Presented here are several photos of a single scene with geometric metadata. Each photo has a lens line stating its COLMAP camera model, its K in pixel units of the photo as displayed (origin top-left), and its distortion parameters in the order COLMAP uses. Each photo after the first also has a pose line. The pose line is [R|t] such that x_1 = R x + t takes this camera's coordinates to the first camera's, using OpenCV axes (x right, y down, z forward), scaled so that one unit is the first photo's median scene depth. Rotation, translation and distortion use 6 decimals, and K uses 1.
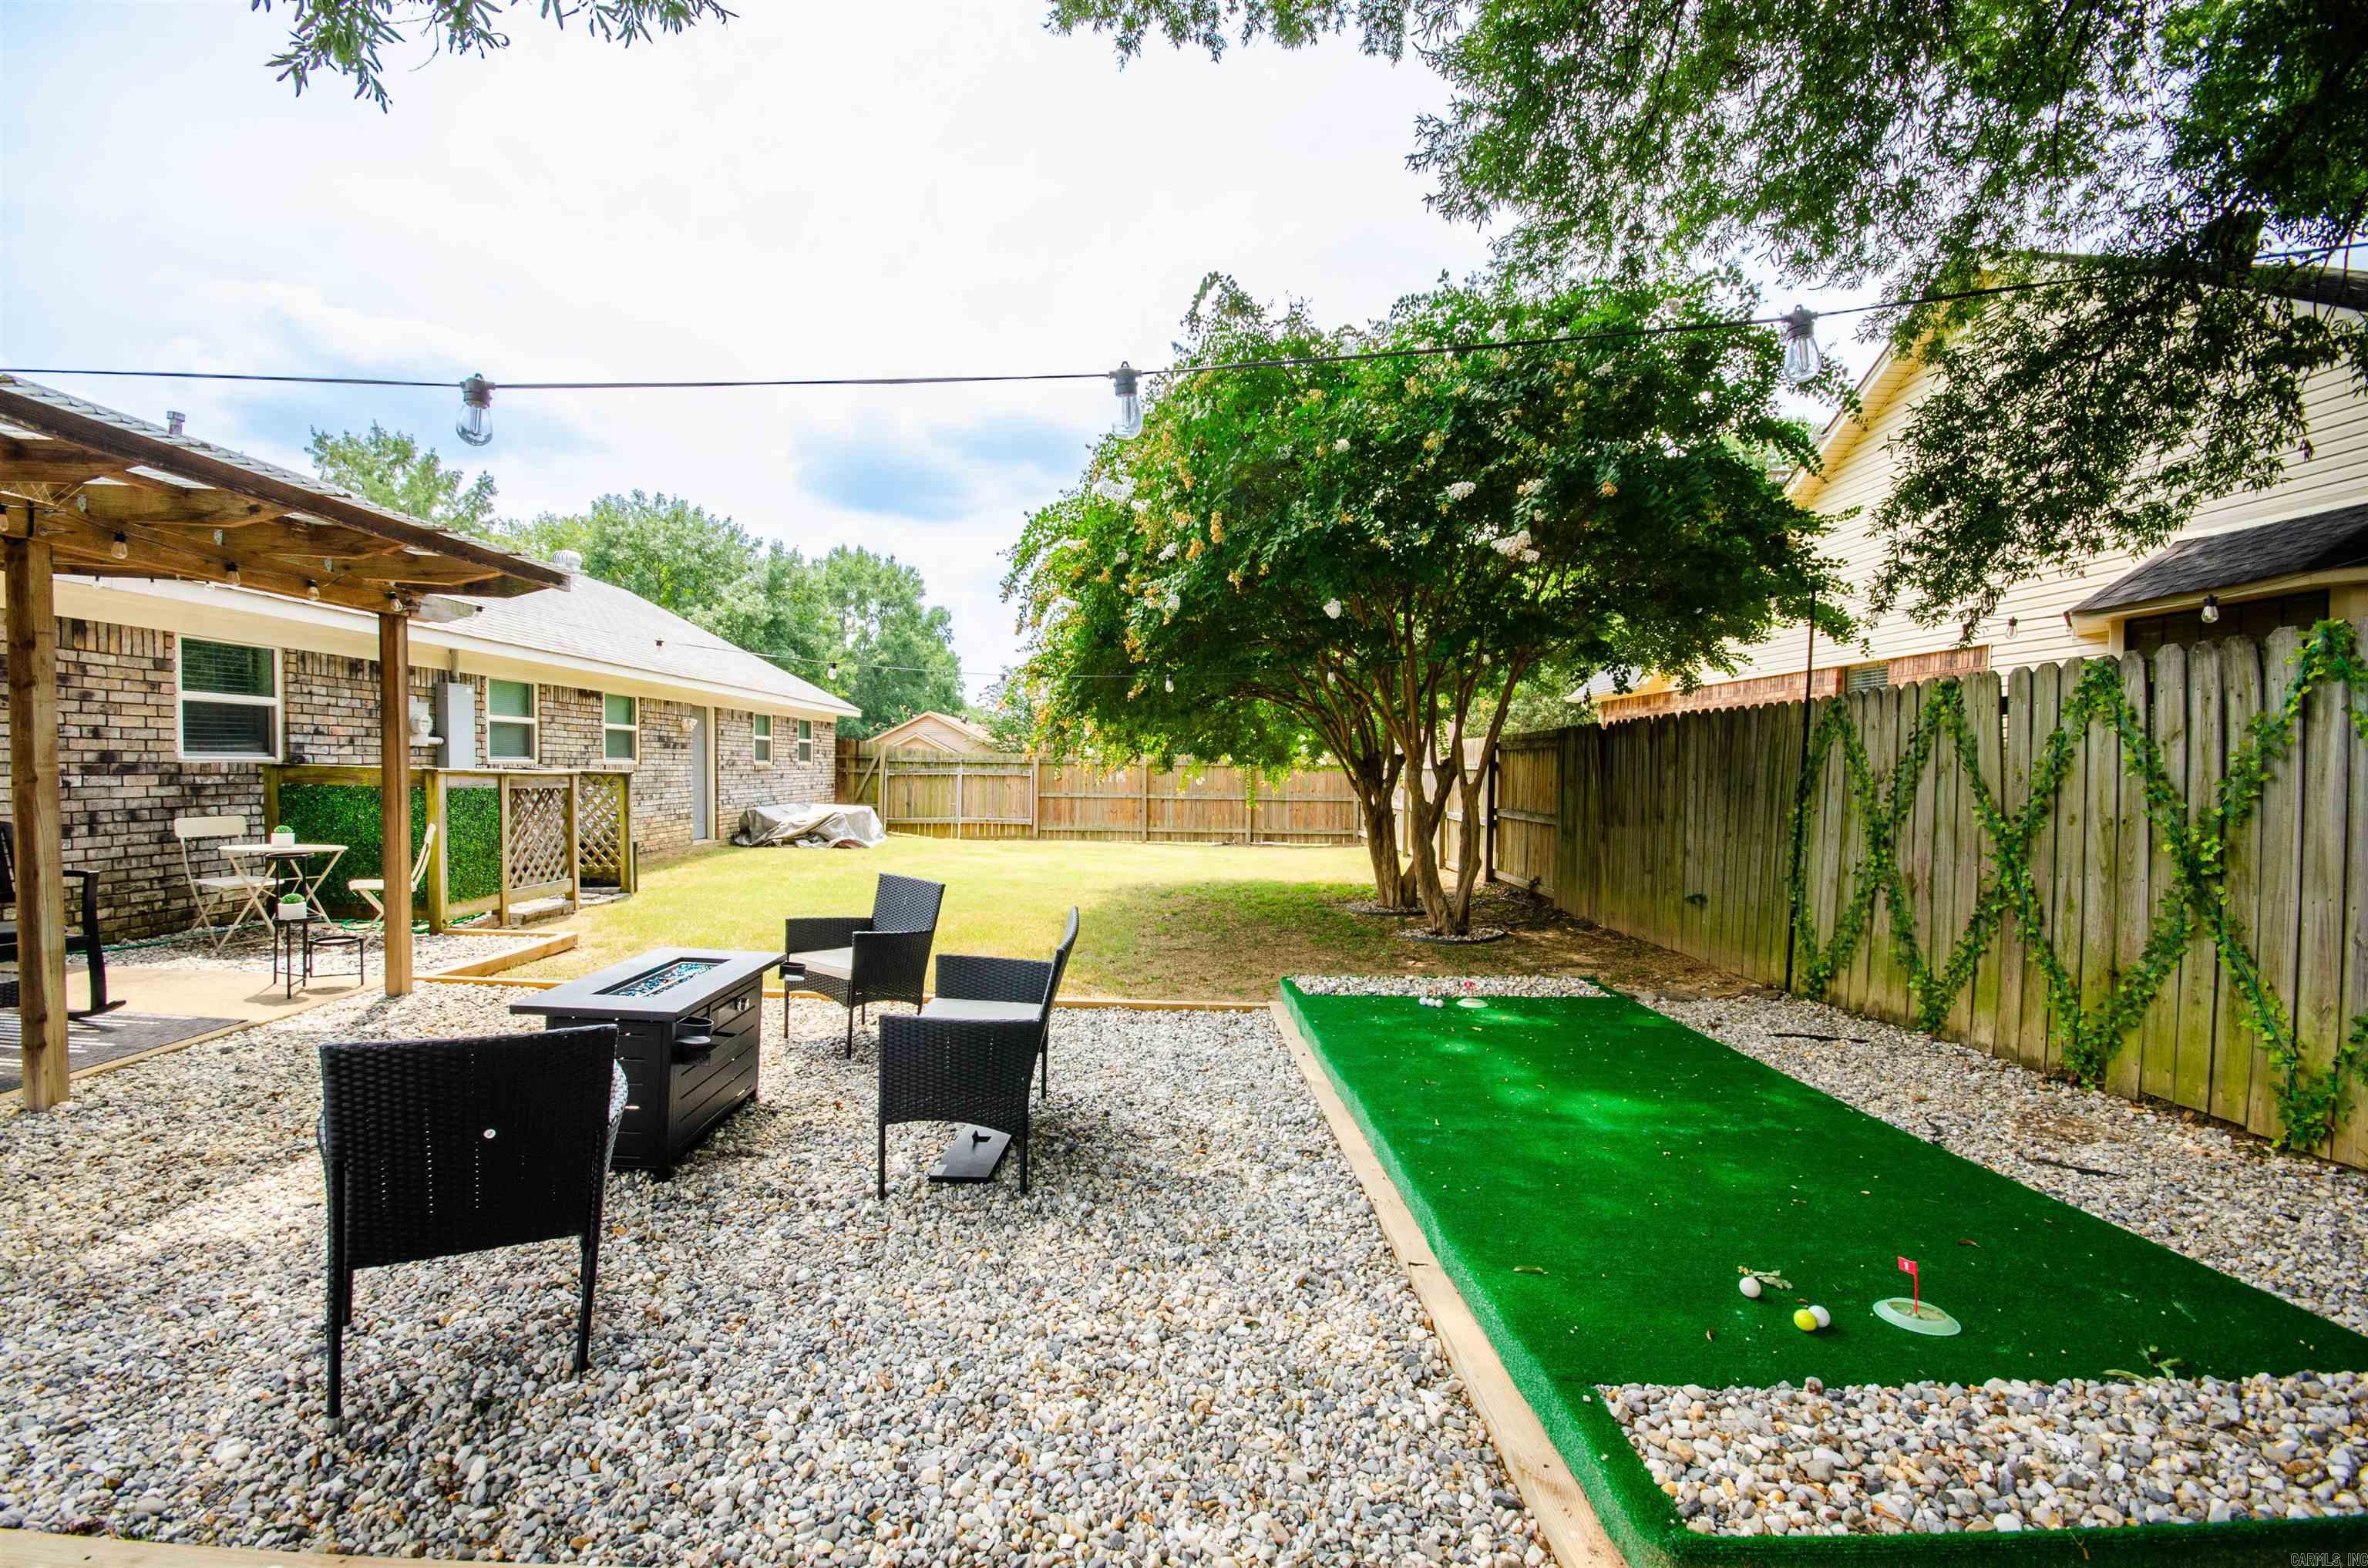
lens RADIAL K [[1042.3, 0, 1163.1], [0, 1042.3, 794.9], [0, 0, 1]] dist [-0.003643, -0.002945]
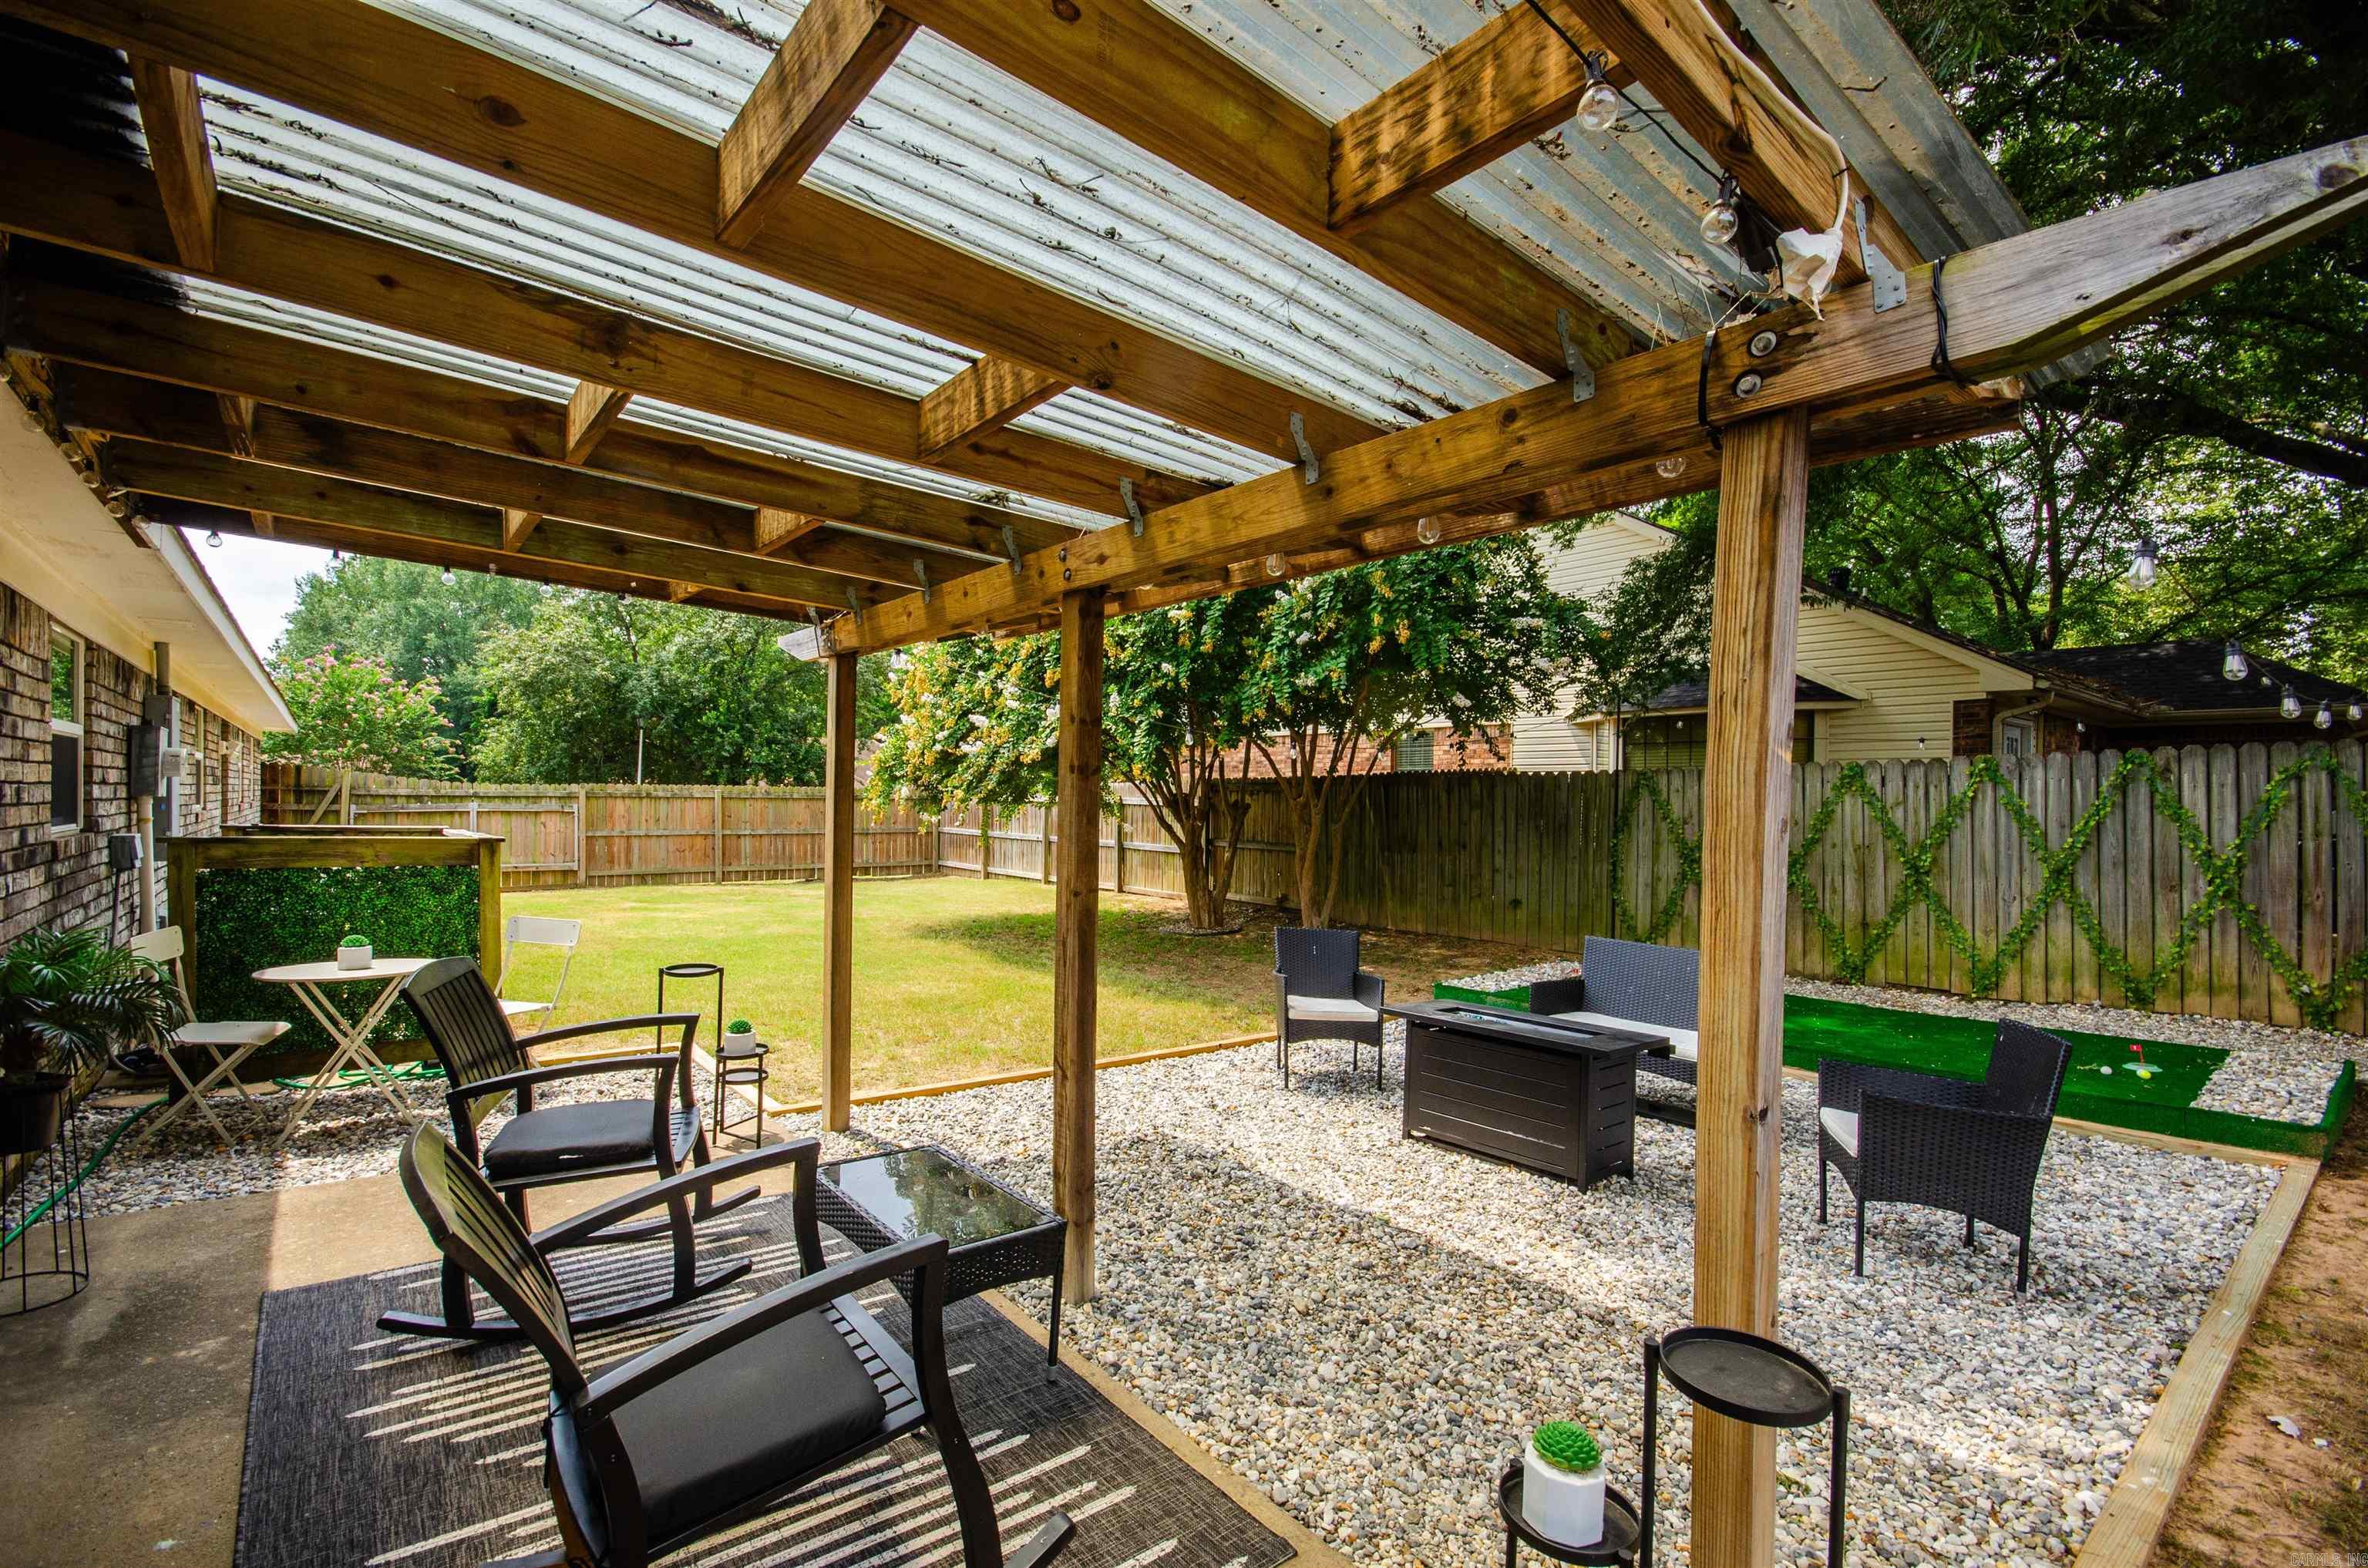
lens RADIAL K [[1042.3, 0, 1183.4], [0, 1042.3, 788.5], [0, 0, 1]] dist [-0.003643, -0.002945]
pose [[0.779806, 0.003023, 0.626014, -0.736473], [0.013099, 0.999691, -0.021146, -0.033333], [-0.625884, 0.024690, 0.779525, 0.153514]]
